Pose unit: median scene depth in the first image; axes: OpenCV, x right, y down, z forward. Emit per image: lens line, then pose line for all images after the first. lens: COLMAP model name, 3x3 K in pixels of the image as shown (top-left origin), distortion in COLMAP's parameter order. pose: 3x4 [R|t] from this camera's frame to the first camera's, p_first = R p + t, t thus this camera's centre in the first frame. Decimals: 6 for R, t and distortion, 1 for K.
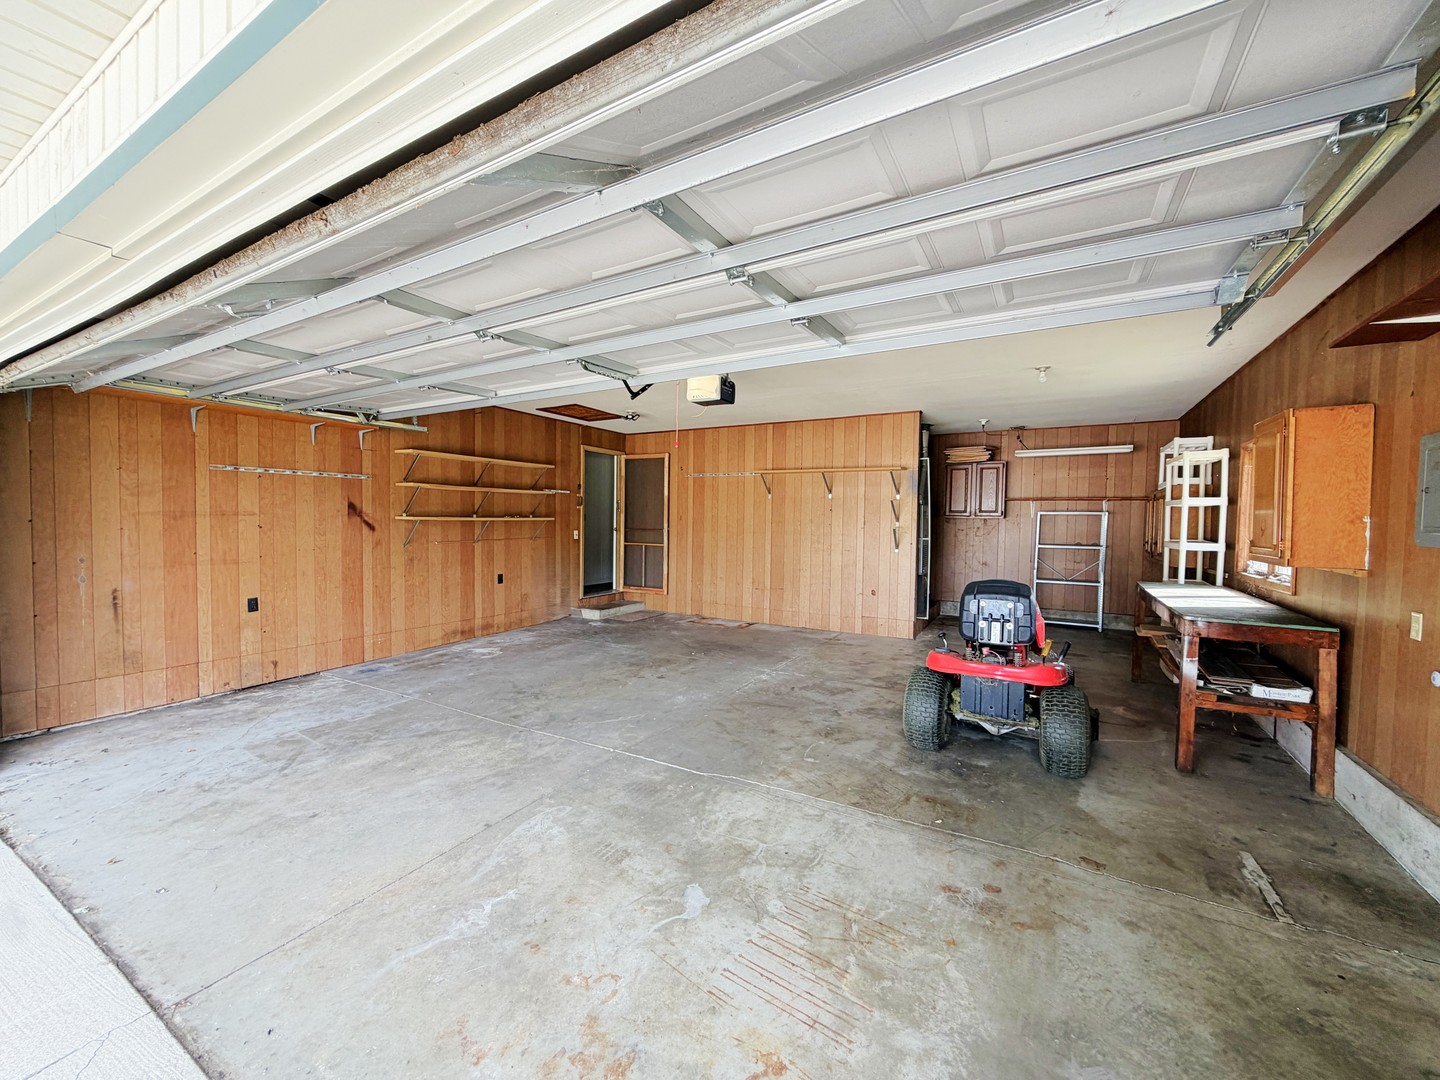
lens RADIAL K [[577.3, 0, 720.4], [0, 577.3, 537.0], [0, 0, 1]] dist [-0.000558, 0.000322]
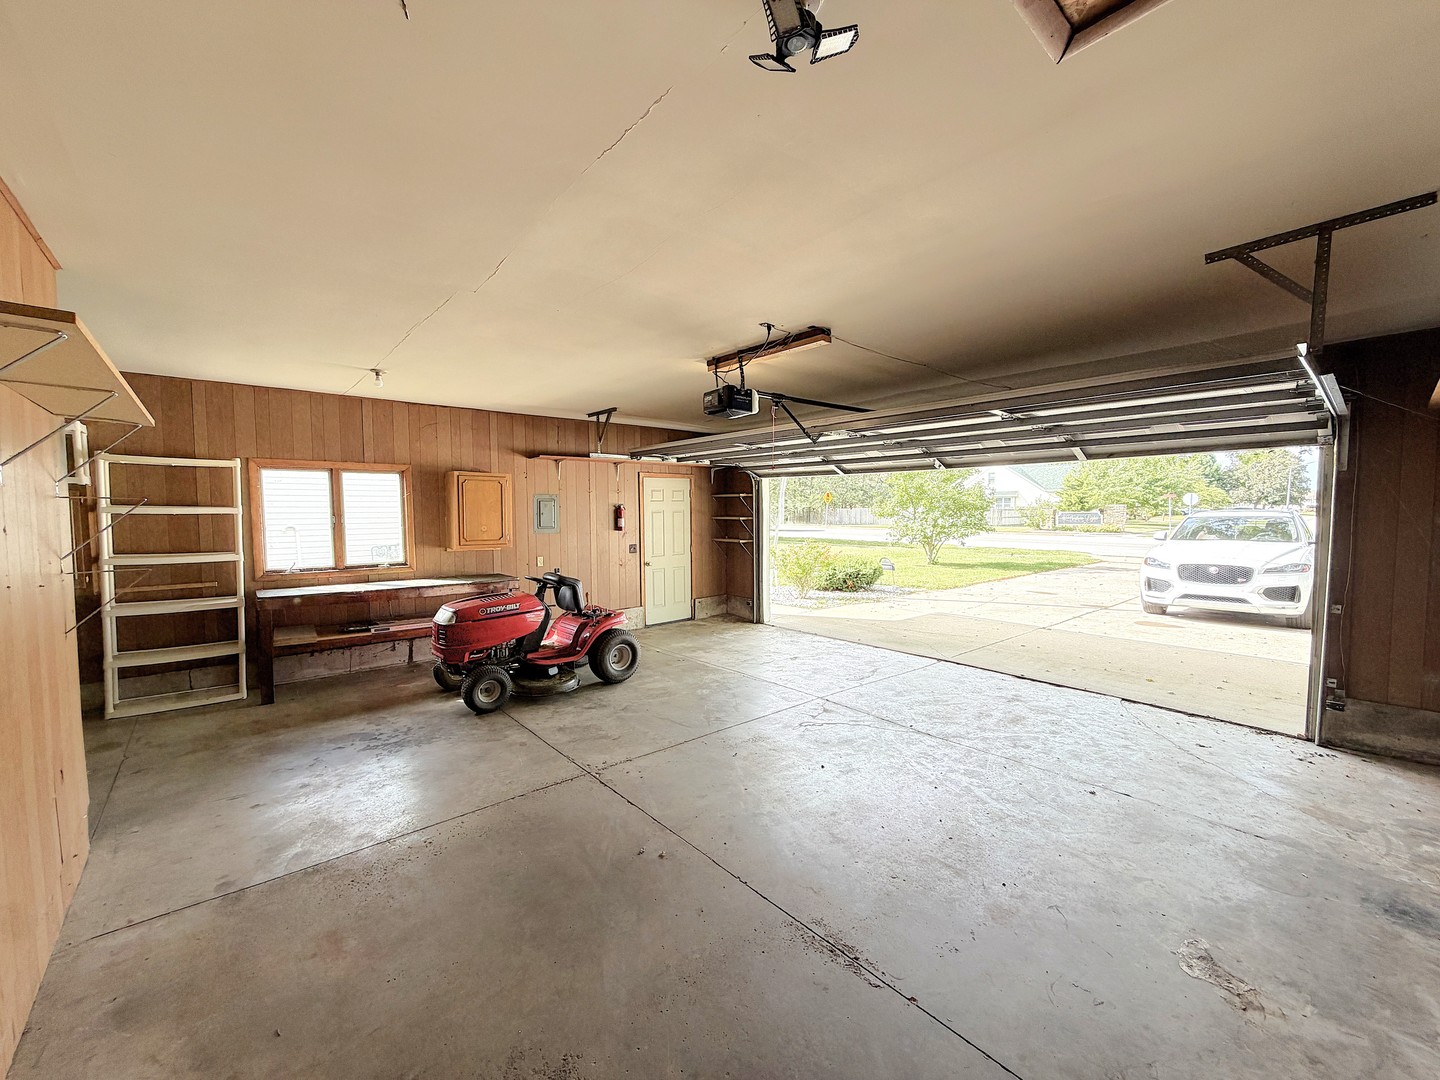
lens RADIAL K [[577.3, 0, 719.8], [0, 577.3, 544.1], [0, 0, 1]] dist [-0.000558, 0.000322]
pose [[-0.944862, -0.024938, 0.326518, -0.324290], [0.004750, 0.995948, 0.089811, -0.108191], [-0.327434, 0.086410, -0.940915, 1.952496]]
